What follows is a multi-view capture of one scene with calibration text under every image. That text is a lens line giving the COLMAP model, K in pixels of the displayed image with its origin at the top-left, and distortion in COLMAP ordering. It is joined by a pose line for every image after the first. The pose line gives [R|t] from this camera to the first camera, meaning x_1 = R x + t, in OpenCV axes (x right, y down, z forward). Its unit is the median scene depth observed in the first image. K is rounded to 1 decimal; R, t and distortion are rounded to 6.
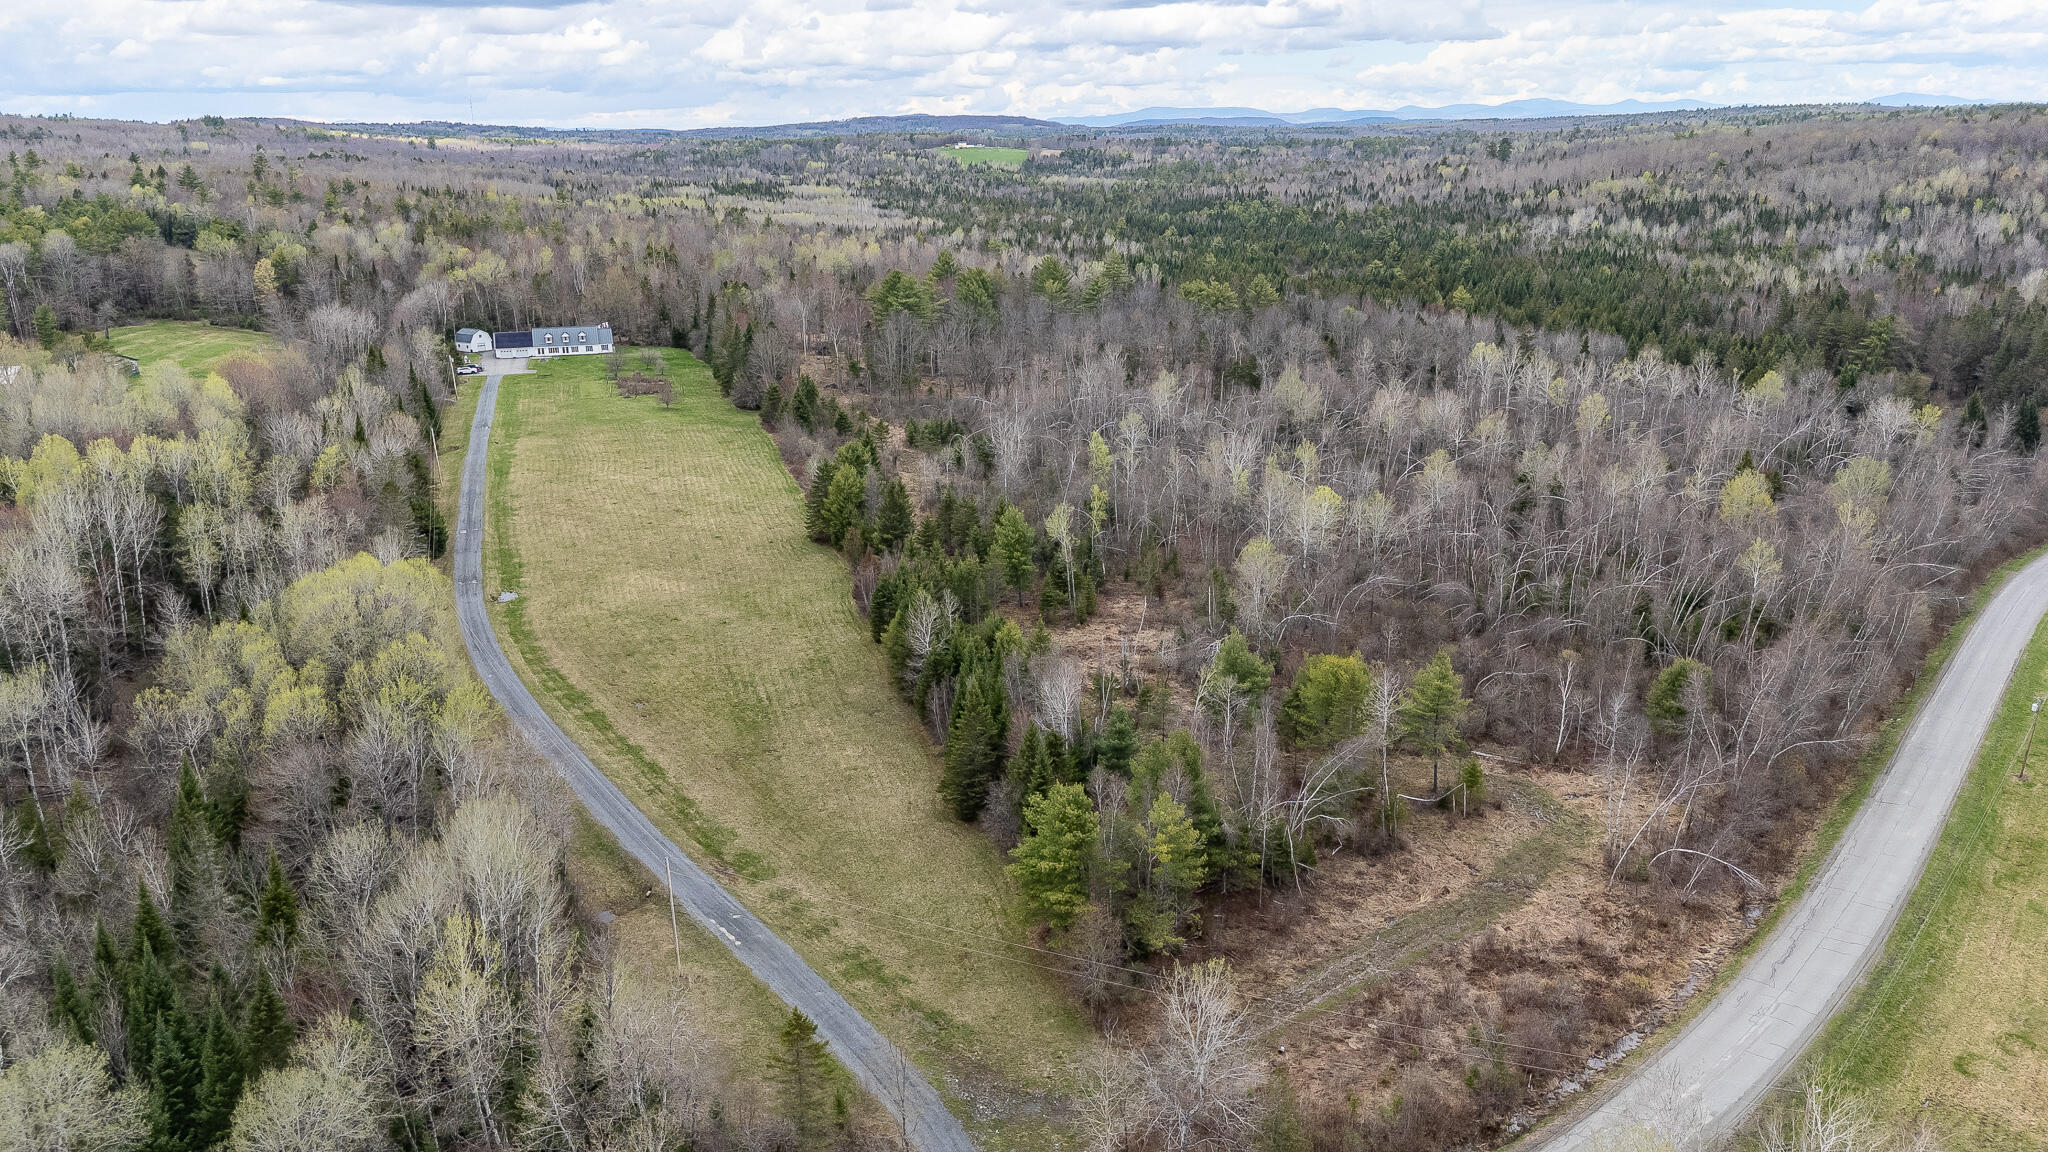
lens RADIAL K [[1520.8, 0, 1029.2], [0, 1520.8, 561.2], [0, 0, 1]] dist [0.080986, -0.075741]
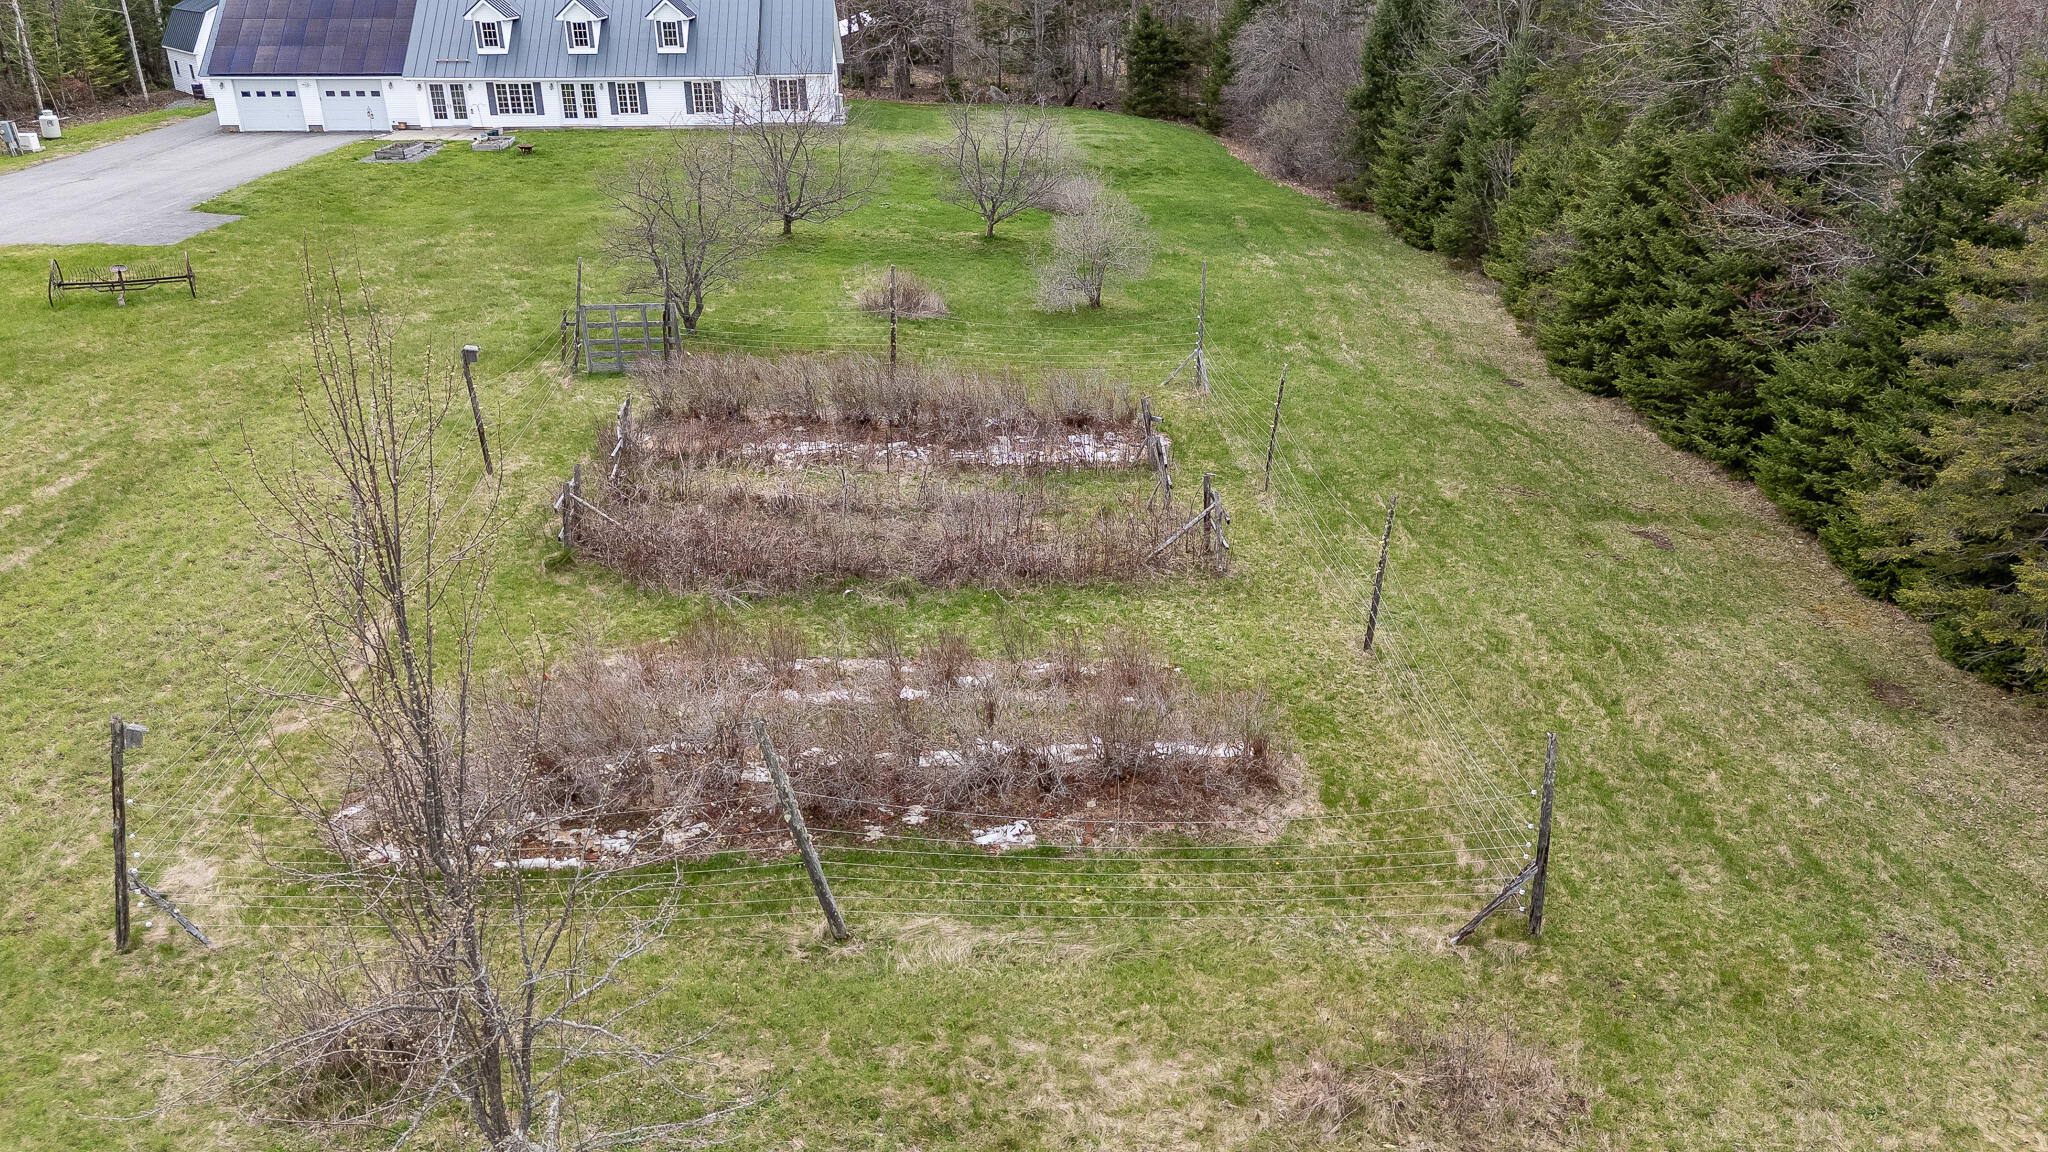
lens RADIAL K [[1520.8, 0, 1036.2], [0, 1520.8, 571.6], [0, 0, 1]] dist [0.080986, -0.075741]
pose [[0.970279, 0.098088, -0.221218, -0.091813], [-0.069084, 0.988401, 0.135245, -0.050060], [0.231918, -0.115943, 0.965801, 0.374286]]
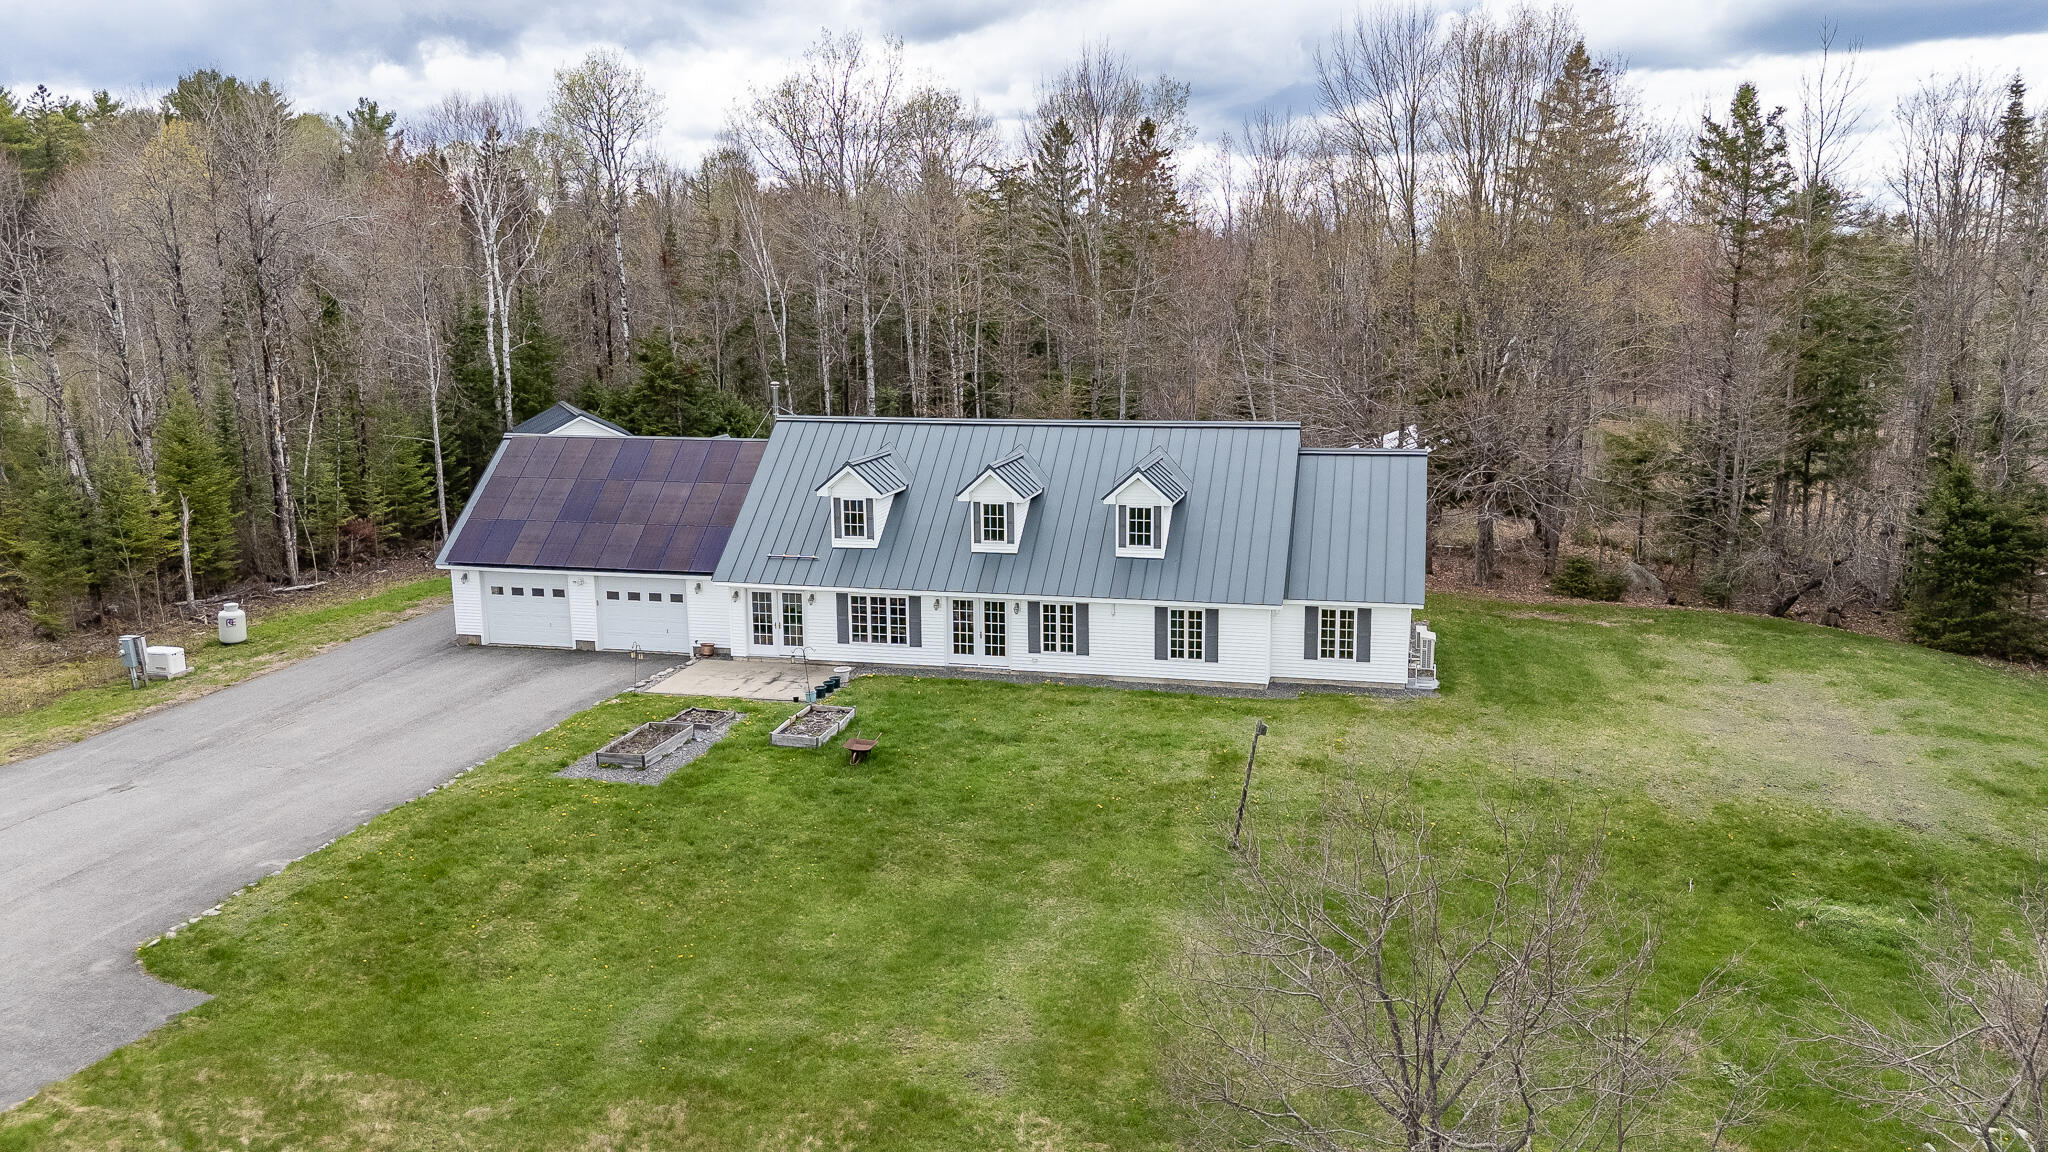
lens RADIAL K [[1520.8, 0, 1048.3], [0, 1520.8, 570.0], [0, 0, 1]] dist [0.080986, -0.075741]
pose [[0.863370, 0.099260, -0.494712, -0.110899], [-0.139313, 0.989241, -0.044646, -0.062176], [0.484958, 0.107466, 0.867909, 0.410518]]
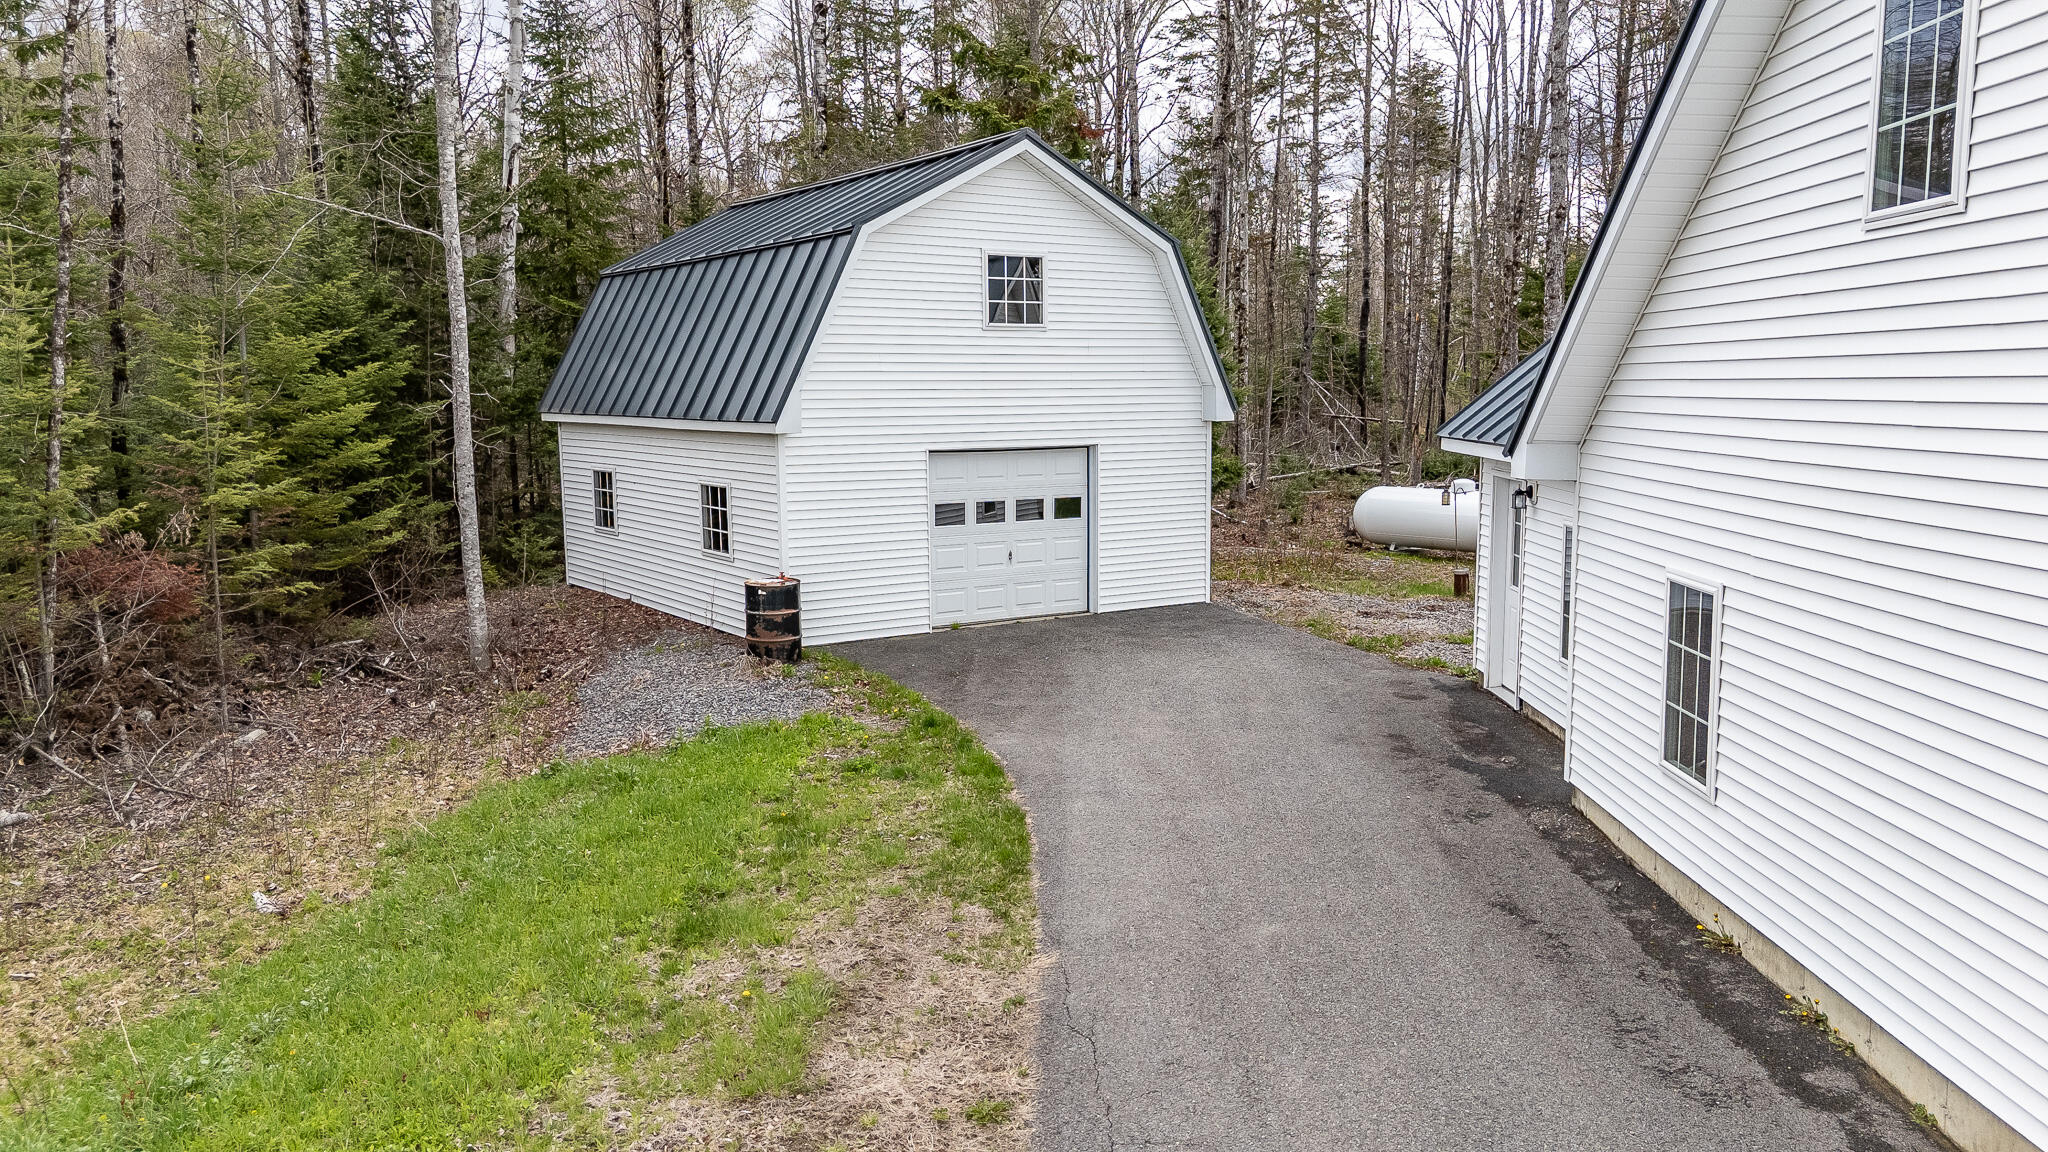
lens RADIAL K [[1520.8, 0, 1032.1], [0, 1520.8, 561.3], [0, 0, 1]] dist [0.080986, -0.075741]
pose [[0.950515, 0.043775, -0.307581, -0.158124], [-0.089380, 0.986699, -0.135782, -0.061413], [0.297545, 0.156554, 0.941784, 0.442703]]
